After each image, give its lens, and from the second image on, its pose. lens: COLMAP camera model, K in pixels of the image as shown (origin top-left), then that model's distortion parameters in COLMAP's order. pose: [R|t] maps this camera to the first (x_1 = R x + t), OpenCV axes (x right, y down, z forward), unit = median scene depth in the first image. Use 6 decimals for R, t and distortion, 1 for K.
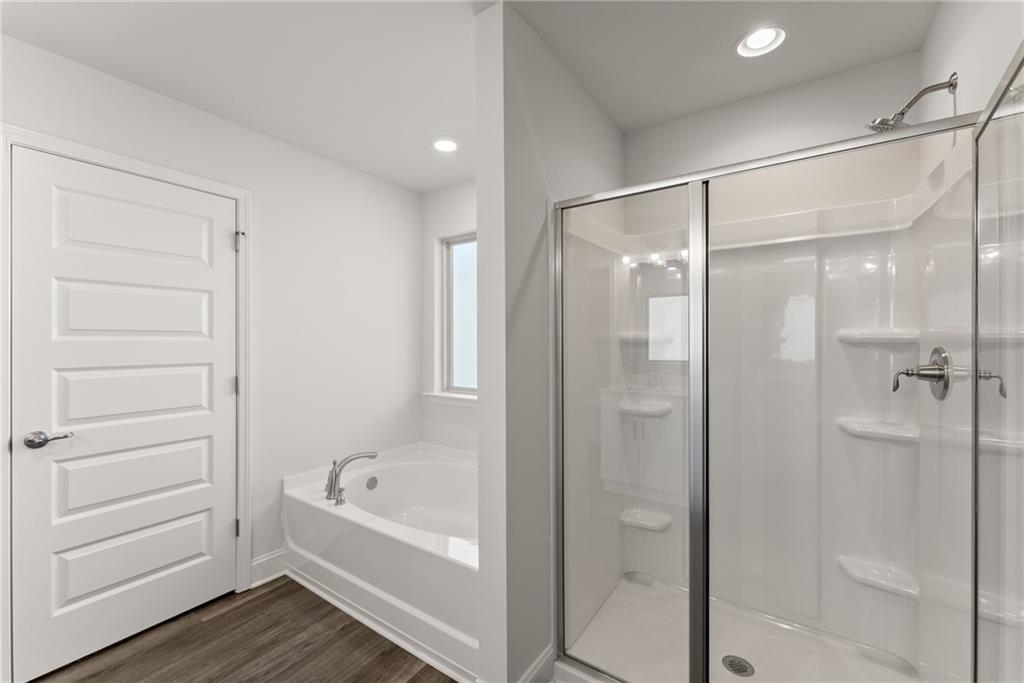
lens RADIAL K [[414.3, 0, 509.1], [0, 414.3, 344.7], [0, 0, 1]] dist [0.000109, 0.000027]
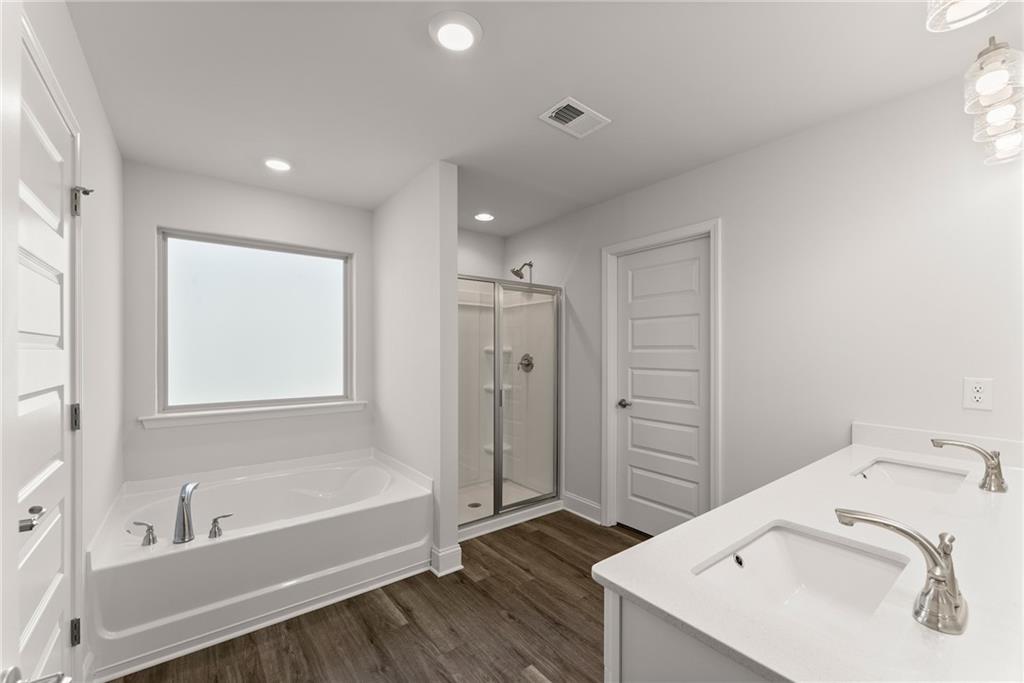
lens RADIAL K [[417.6, 0, 506.6], [0, 417.6, 351.8], [0, 0, 1]] dist [0.000659, 0.000075]
pose [[0.312036, 0.001414, 0.950069, -1.031543], [0.009072, 0.999949, -0.004467, 0.002462], [-0.950027, 0.010013, 0.312007, 0.126107]]
